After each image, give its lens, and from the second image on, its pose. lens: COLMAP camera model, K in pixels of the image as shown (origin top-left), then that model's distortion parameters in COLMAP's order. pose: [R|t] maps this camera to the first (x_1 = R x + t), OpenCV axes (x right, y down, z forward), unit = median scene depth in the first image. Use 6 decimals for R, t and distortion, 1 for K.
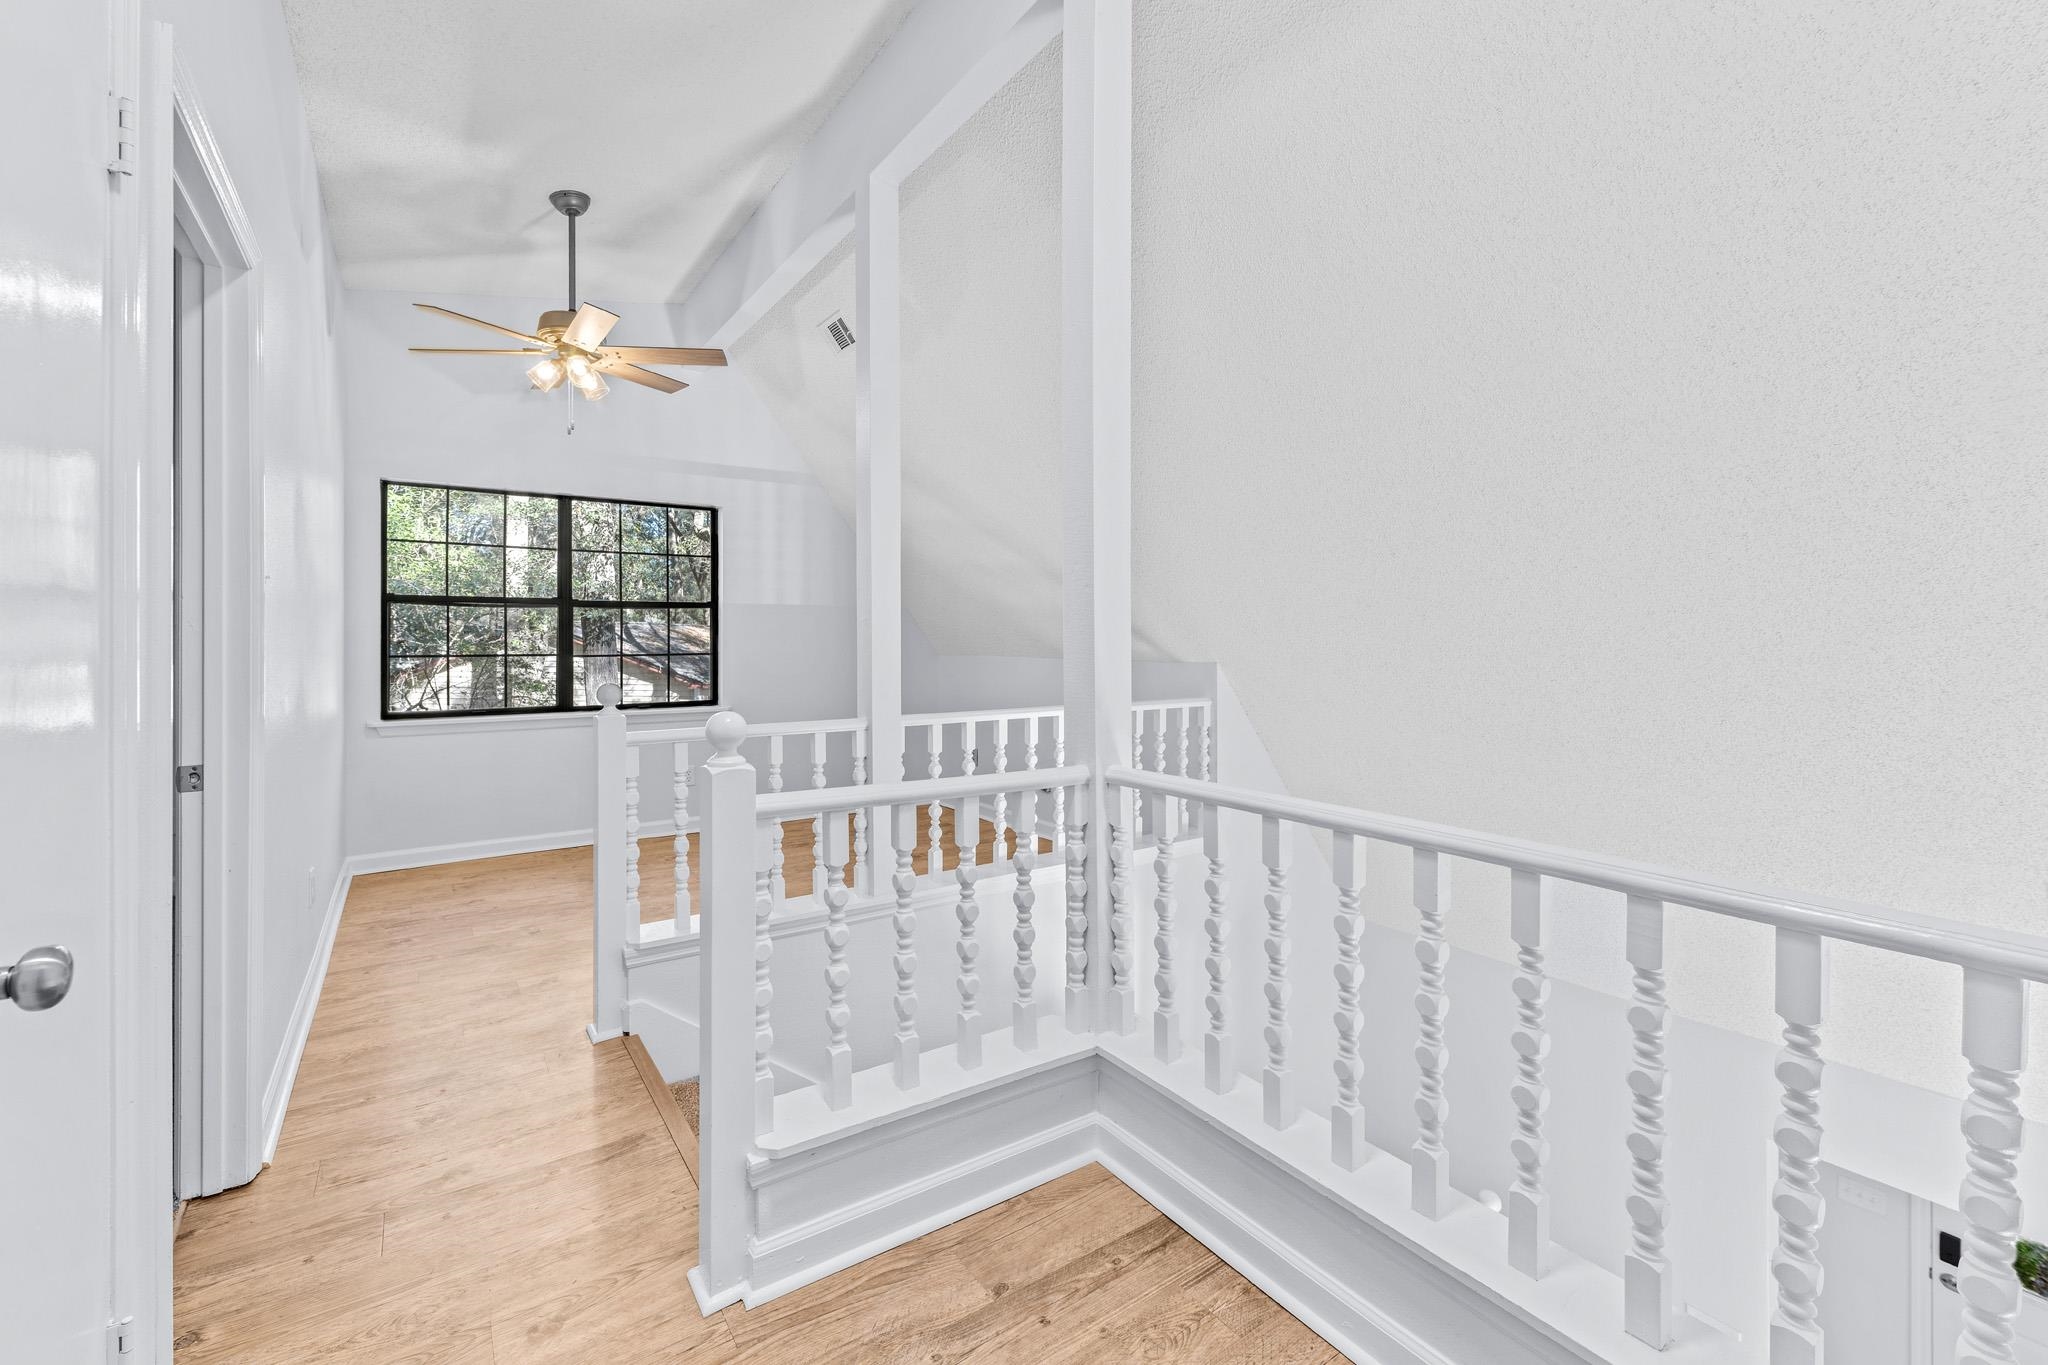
lens RADIAL K [[829.4, 0, 1027.6], [0, 829.4, 679.8], [0, 0, 1]] dist [0.000900, 0.000063]
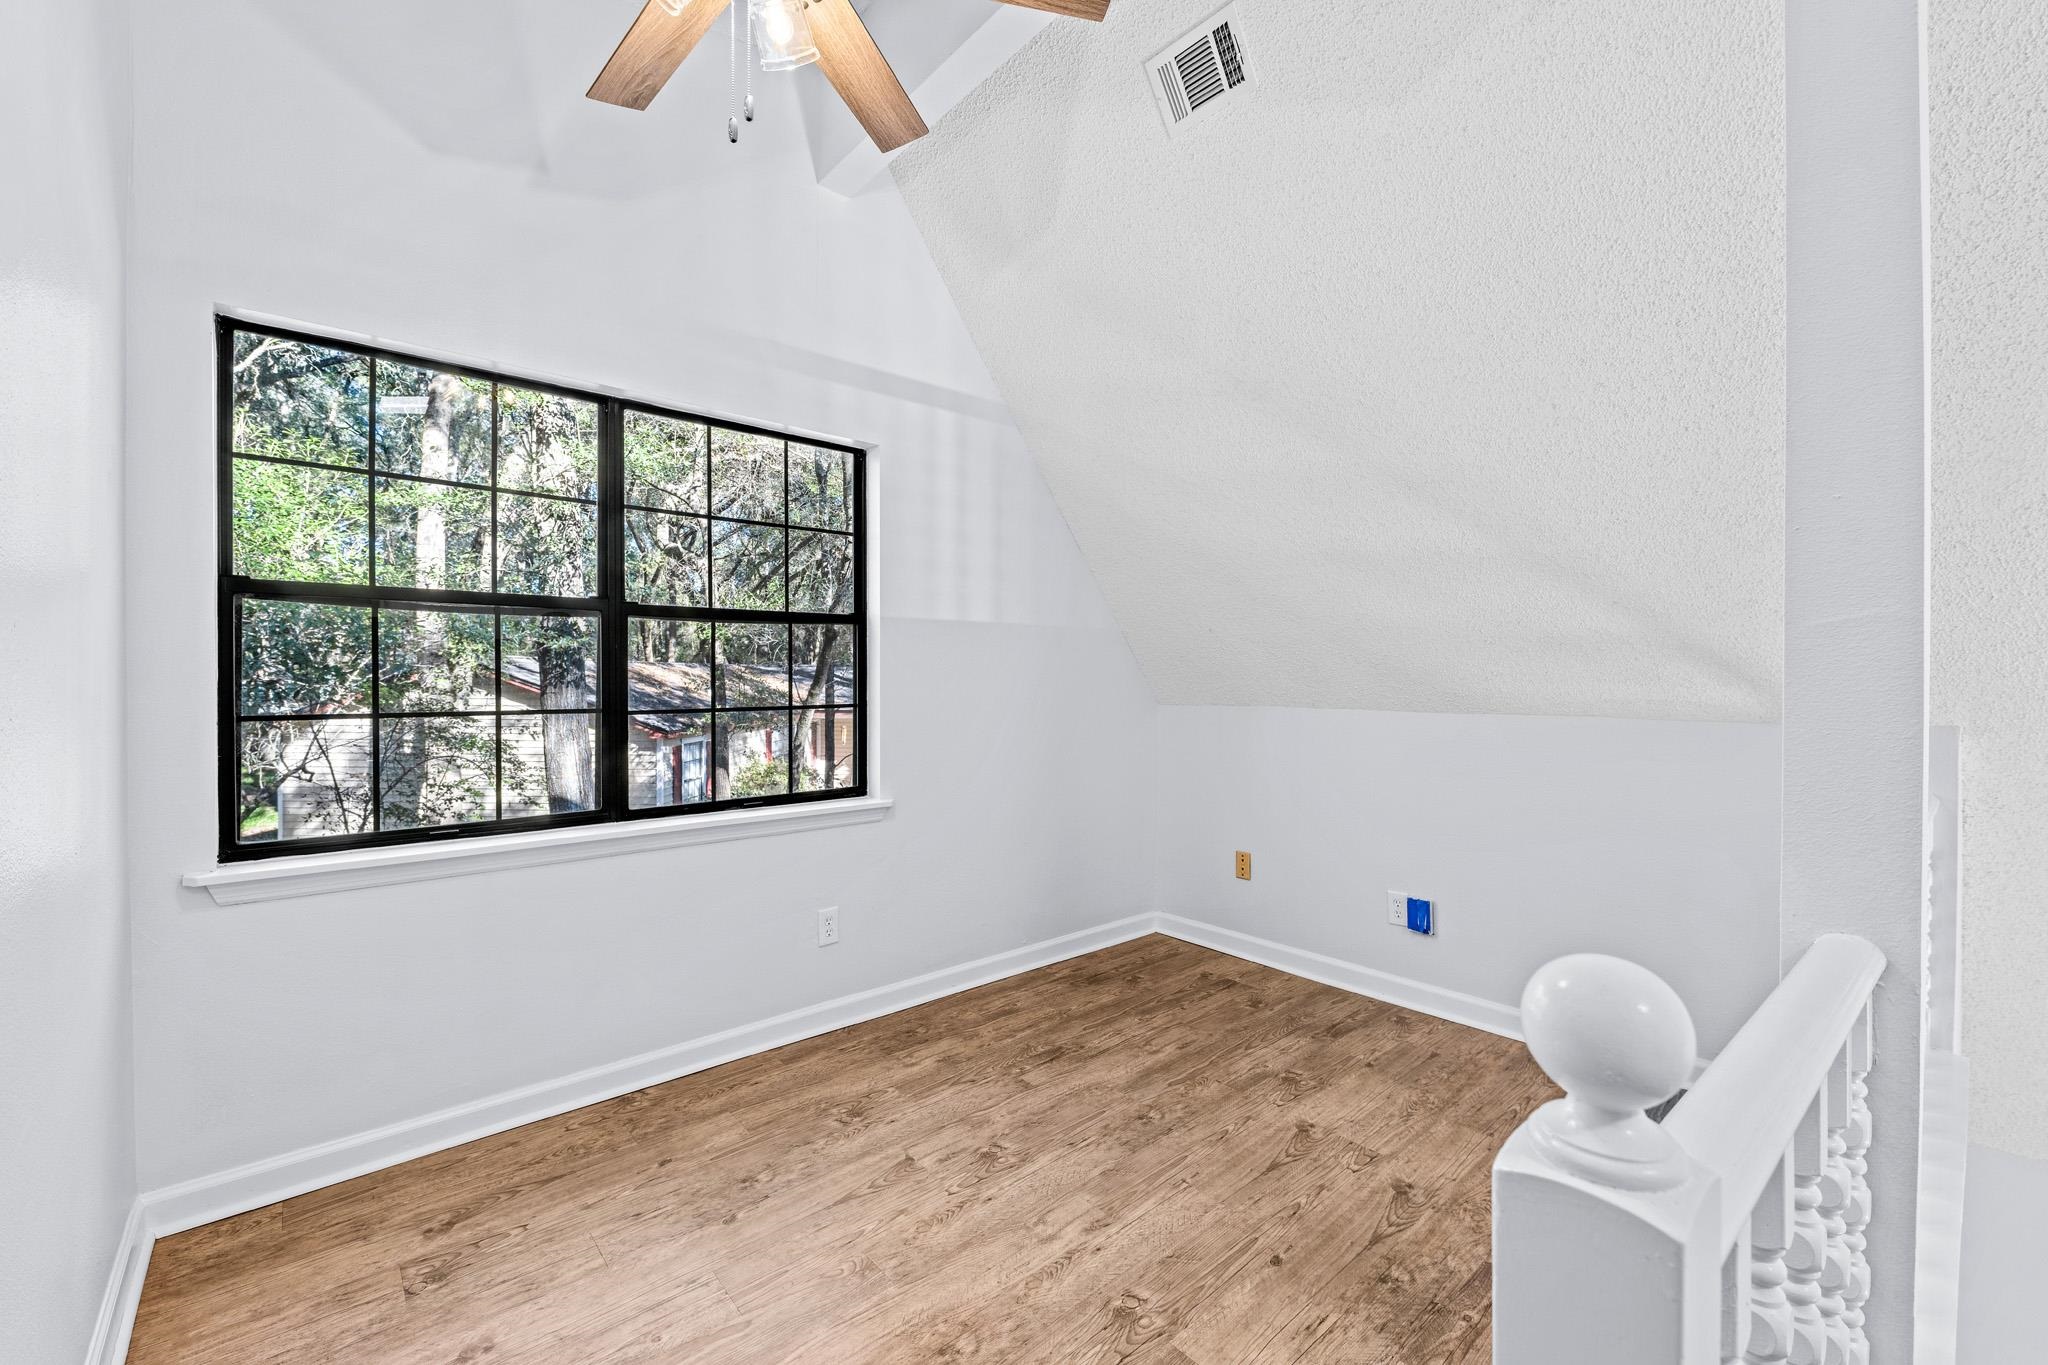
lens RADIAL K [[841.6, 0, 1038.3], [0, 841.6, 725.0], [0, 0, 1]] dist [-0.000115, -0.000154]
pose [[0.995879, -0.002608, 0.090654, -0.341144], [0.002071, 0.999980, 0.006010, -0.022873], [-0.090668, -0.005798, 0.995864, 0.454738]]
